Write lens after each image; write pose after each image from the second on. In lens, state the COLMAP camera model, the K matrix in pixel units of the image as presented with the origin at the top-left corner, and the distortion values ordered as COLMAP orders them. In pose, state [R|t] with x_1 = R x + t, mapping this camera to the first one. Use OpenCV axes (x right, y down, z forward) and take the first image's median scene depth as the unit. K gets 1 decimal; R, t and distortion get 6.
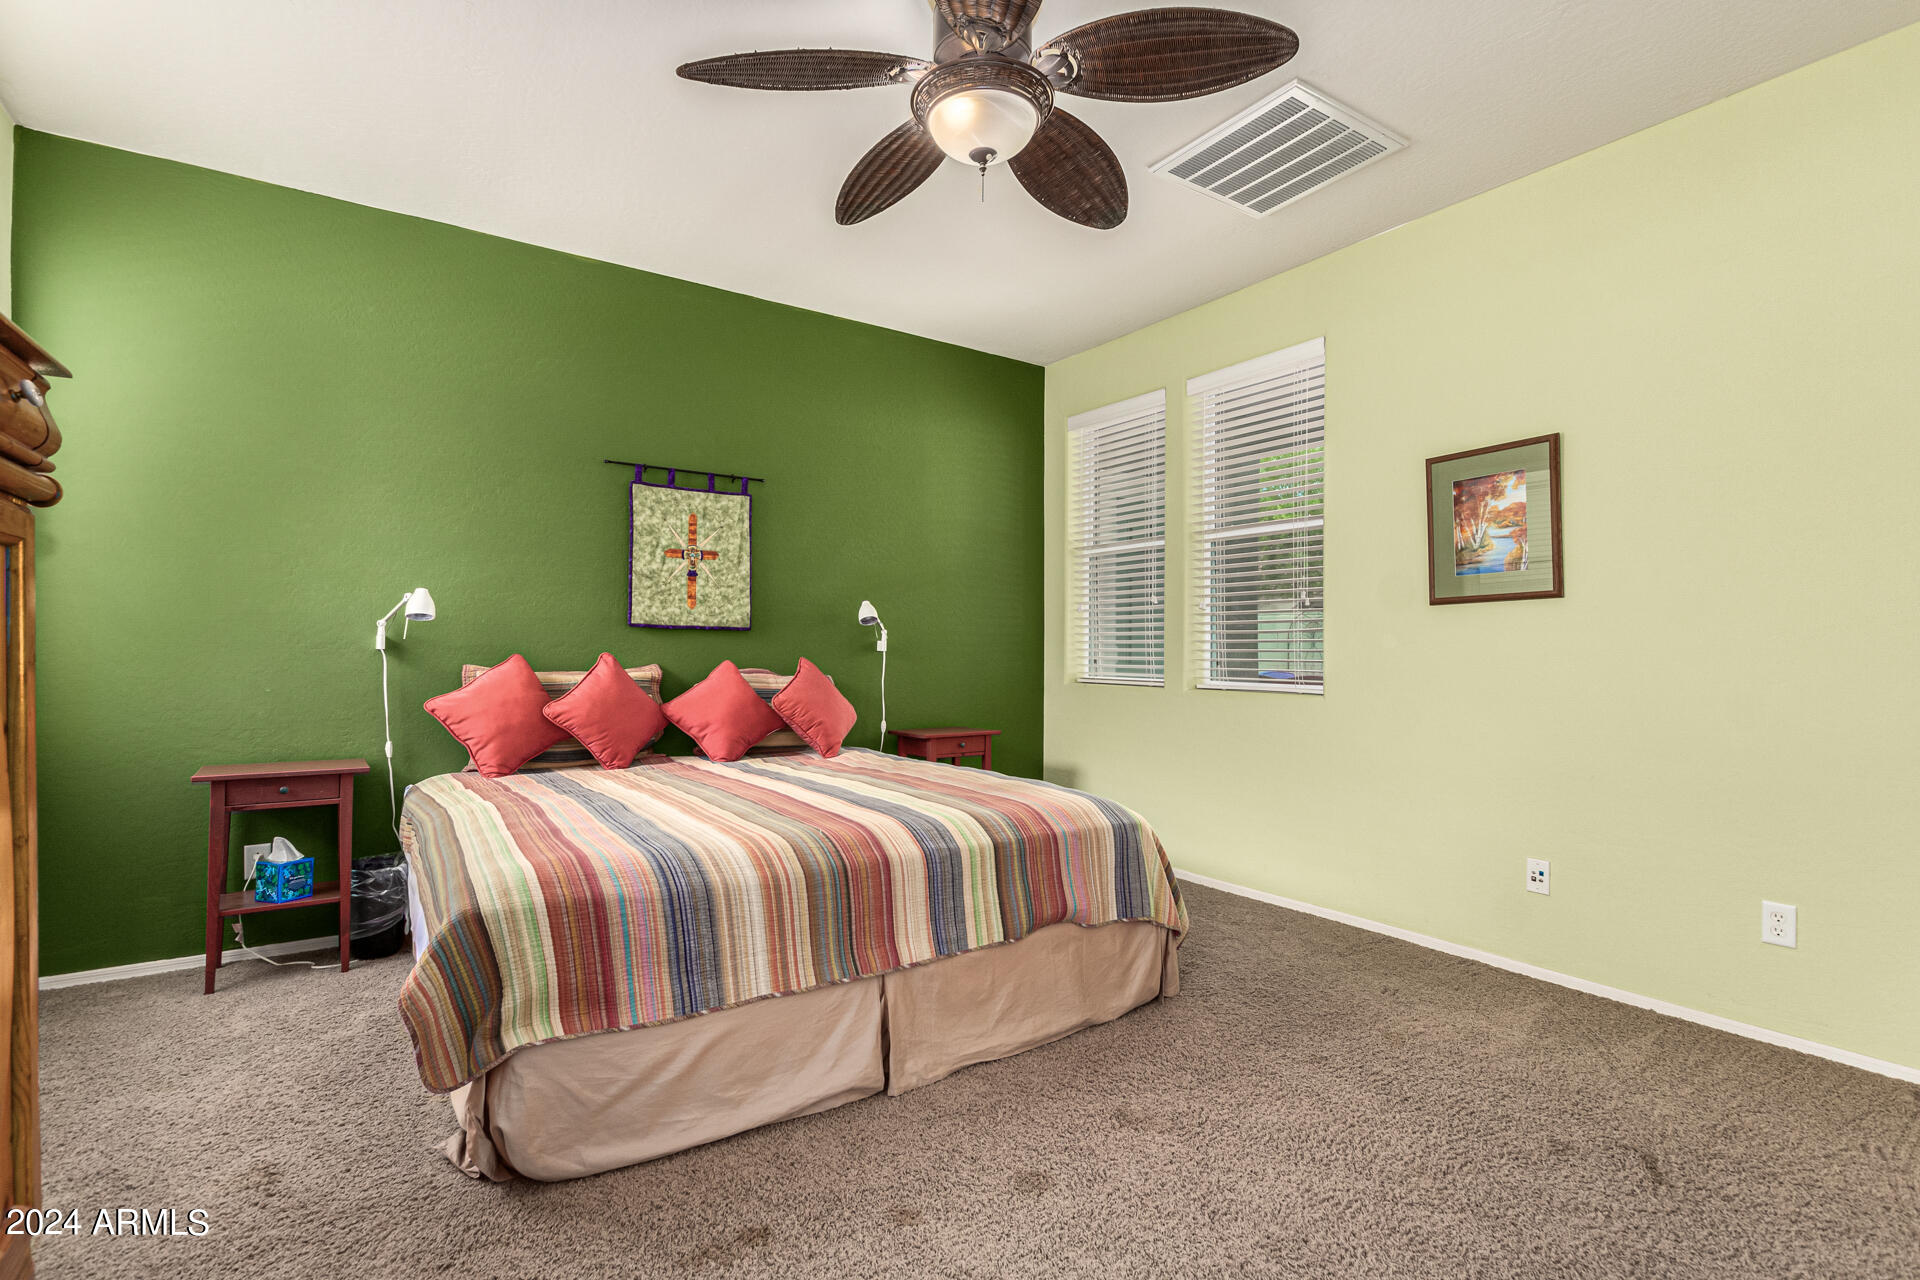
lens RADIAL K [[898.3, 0, 960.0], [0, 898.3, 640.0], [0, 0, 1]] dist [0.015958, -0.015202]
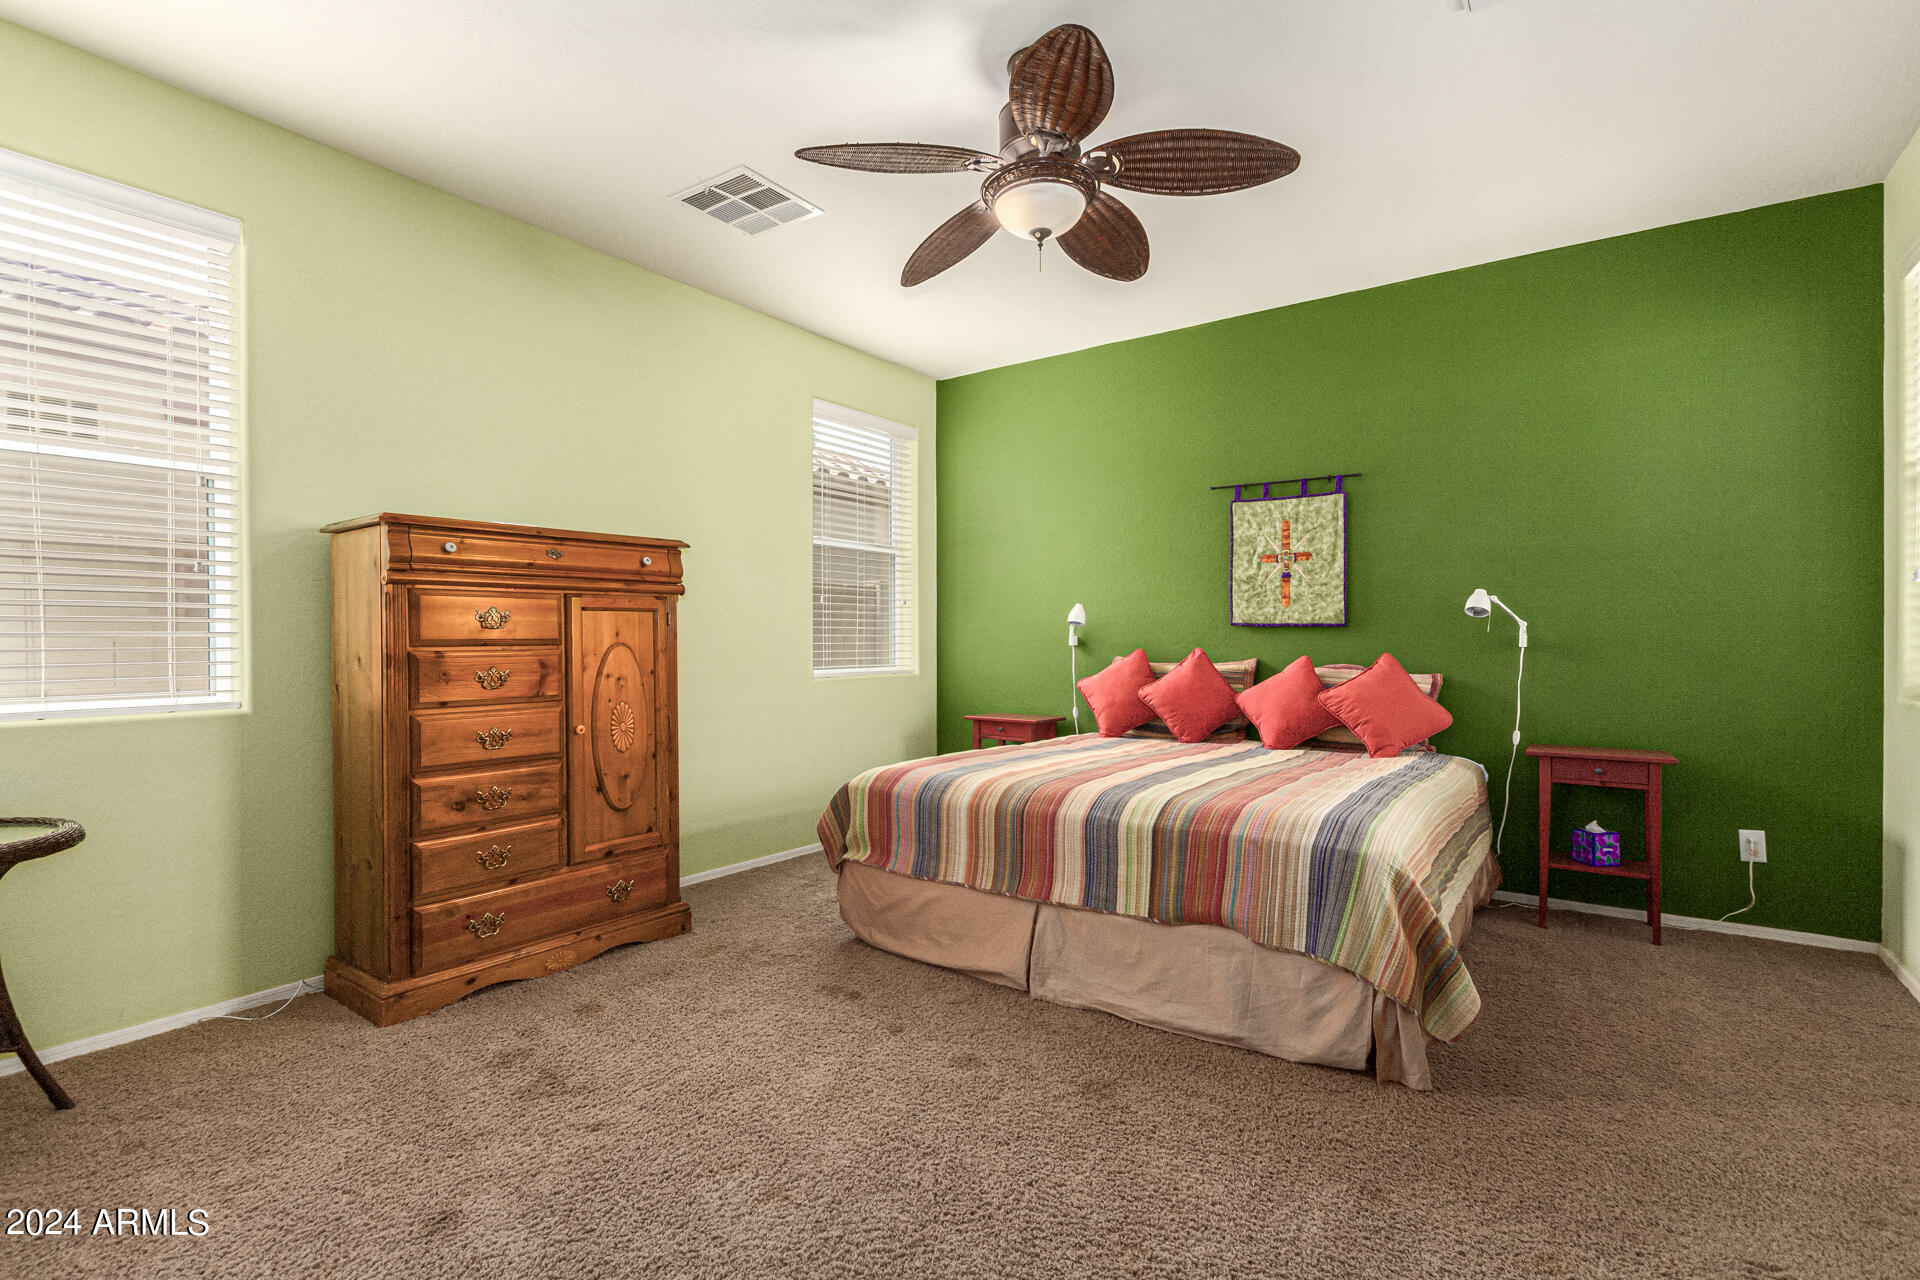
lens RADIAL K [[904.5, 0, 960.0], [0, 904.5, 640.0], [0, 0, 1]] dist [0.000014, -0.000575]
pose [[0.347139, -0.006103, -0.937794, 0.610007], [0.011023, 0.999936, -0.002427, 0.002567], [0.937749, -0.009494, 0.347184, 0.261239]]
